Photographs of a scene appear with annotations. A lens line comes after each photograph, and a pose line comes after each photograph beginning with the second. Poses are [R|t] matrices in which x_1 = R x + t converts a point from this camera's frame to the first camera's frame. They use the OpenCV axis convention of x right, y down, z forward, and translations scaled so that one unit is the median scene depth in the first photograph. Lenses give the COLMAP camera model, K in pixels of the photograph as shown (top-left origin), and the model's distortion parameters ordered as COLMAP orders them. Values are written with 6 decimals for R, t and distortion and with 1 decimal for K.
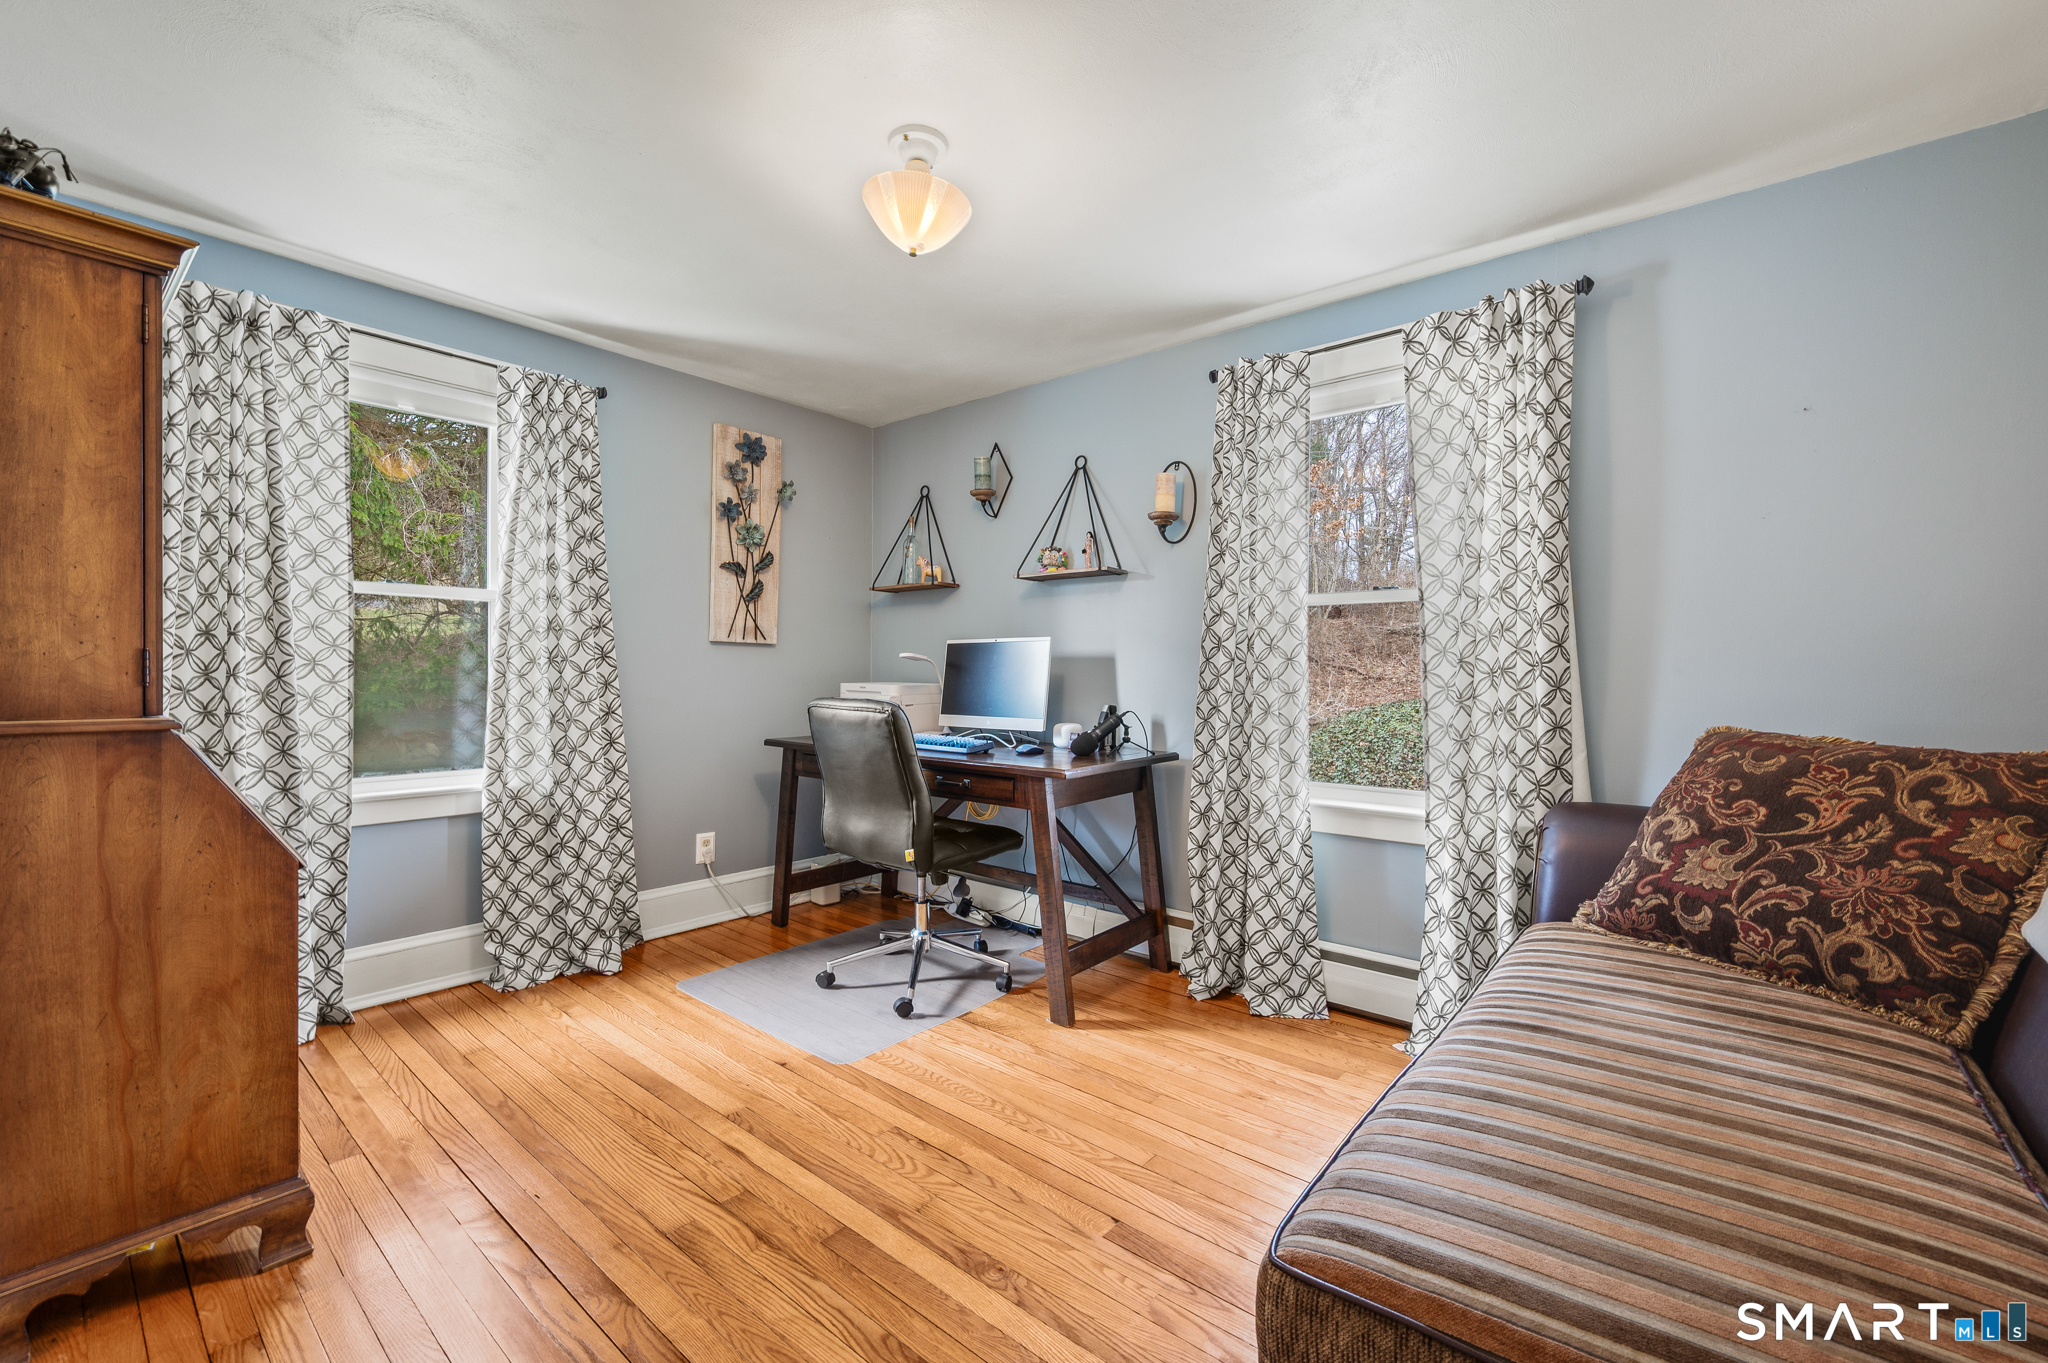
lens RADIAL K [[845.3, 0, 1032.0], [0, 845.3, 676.5], [0, 0, 1]] dist [0.001287, -0.000339]
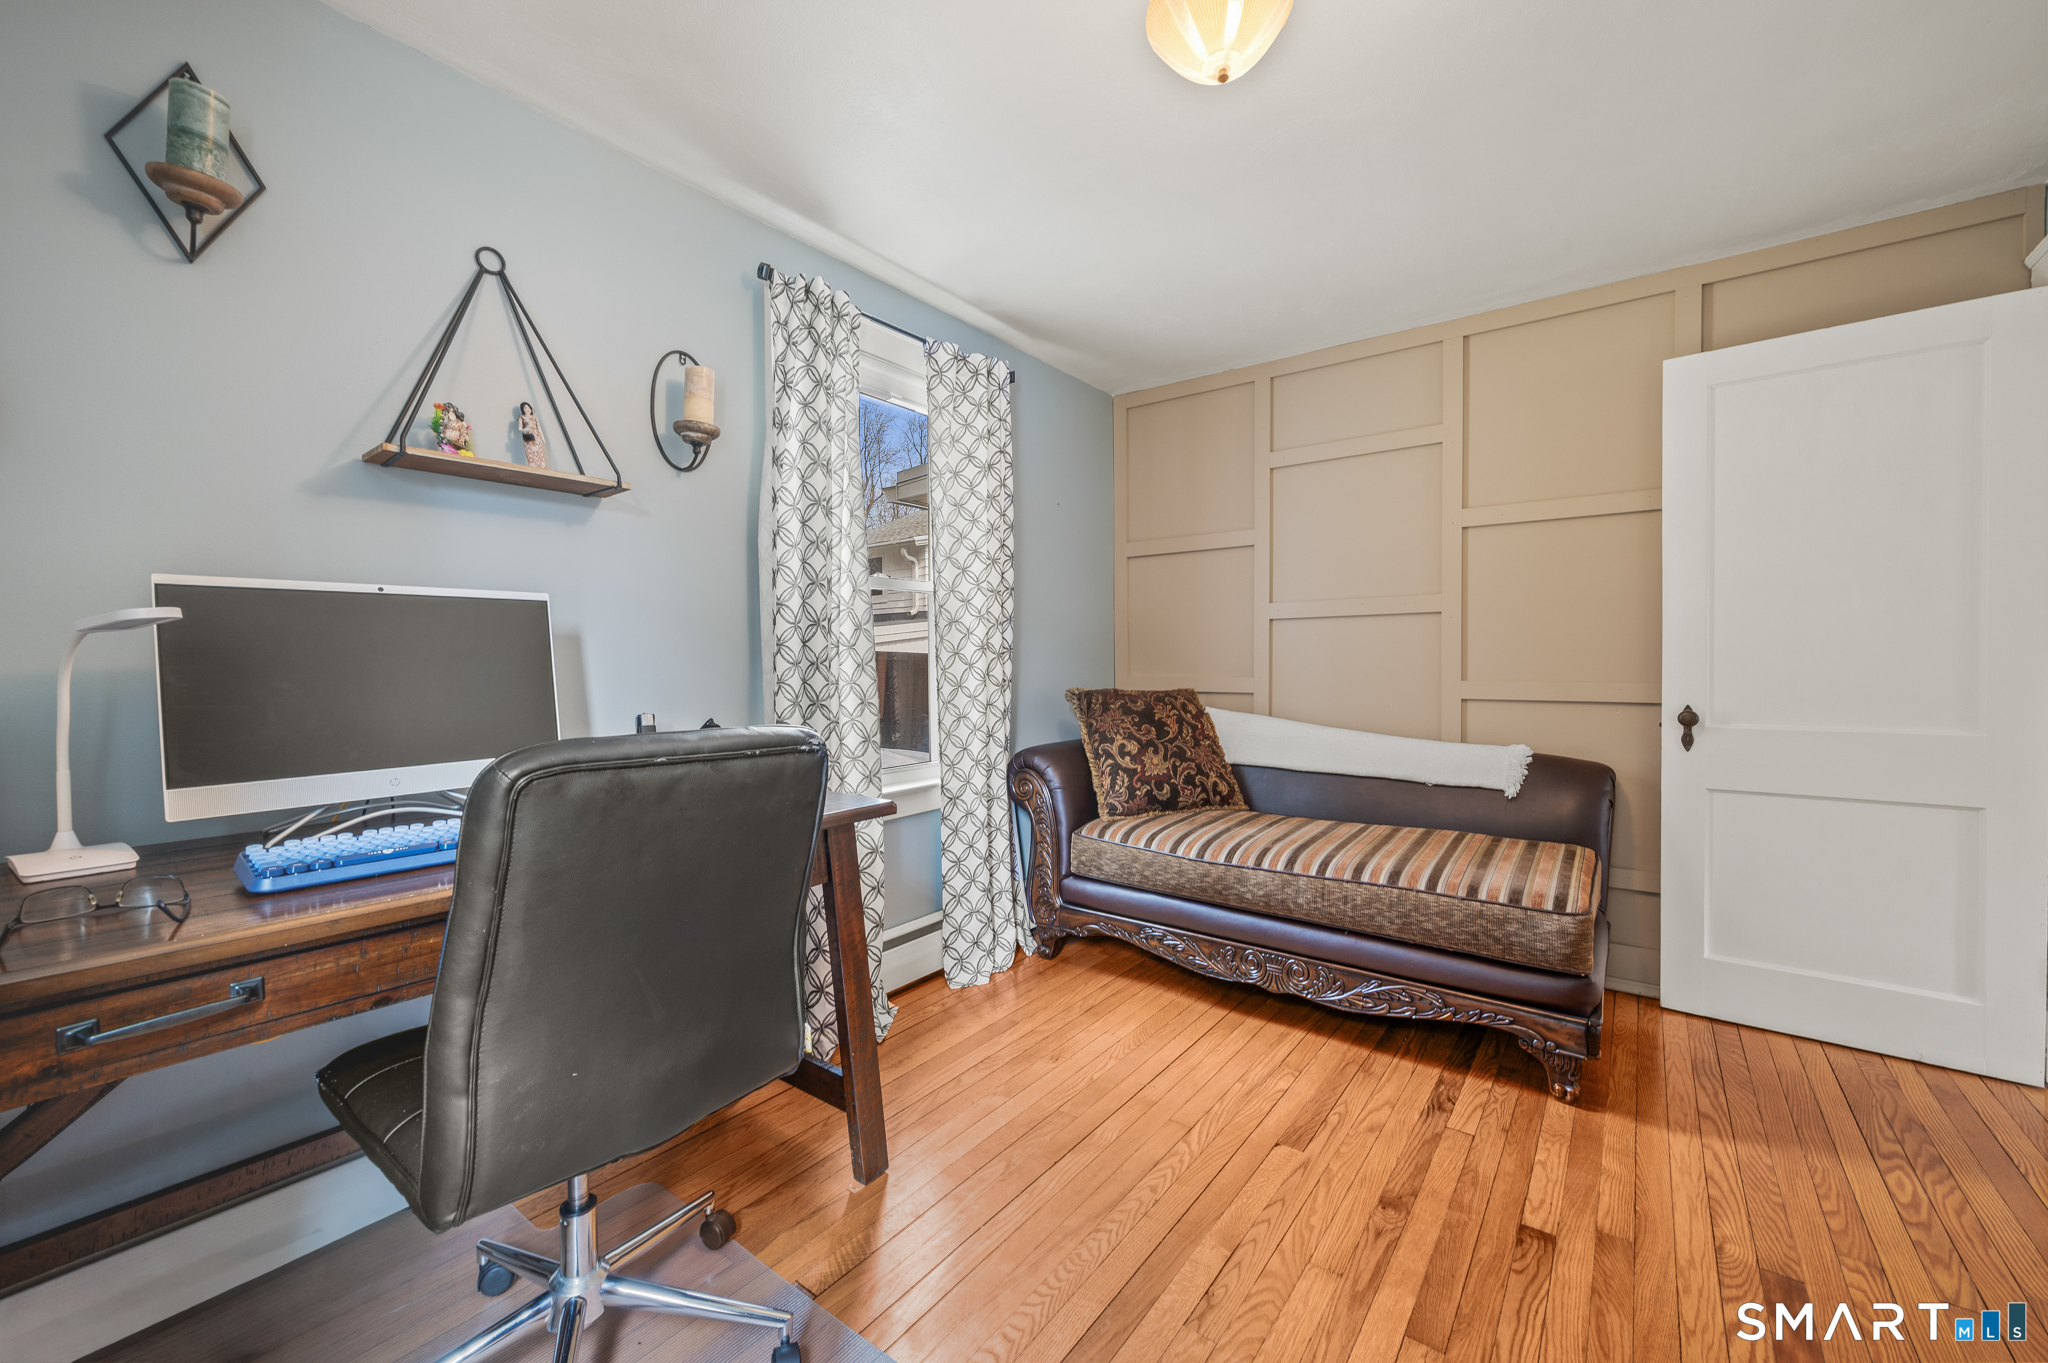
lens RADIAL K [[845.3, 0, 1029.9], [0, 845.3, 674.4], [0, 0, 1]] dist [0.001287, -0.000339]
pose [[-0.069396, -0.026689, 0.997232, -0.670602], [0.006952, 0.999605, 0.027236, -0.011125], [-0.997565, 0.008823, -0.069183, 0.953518]]
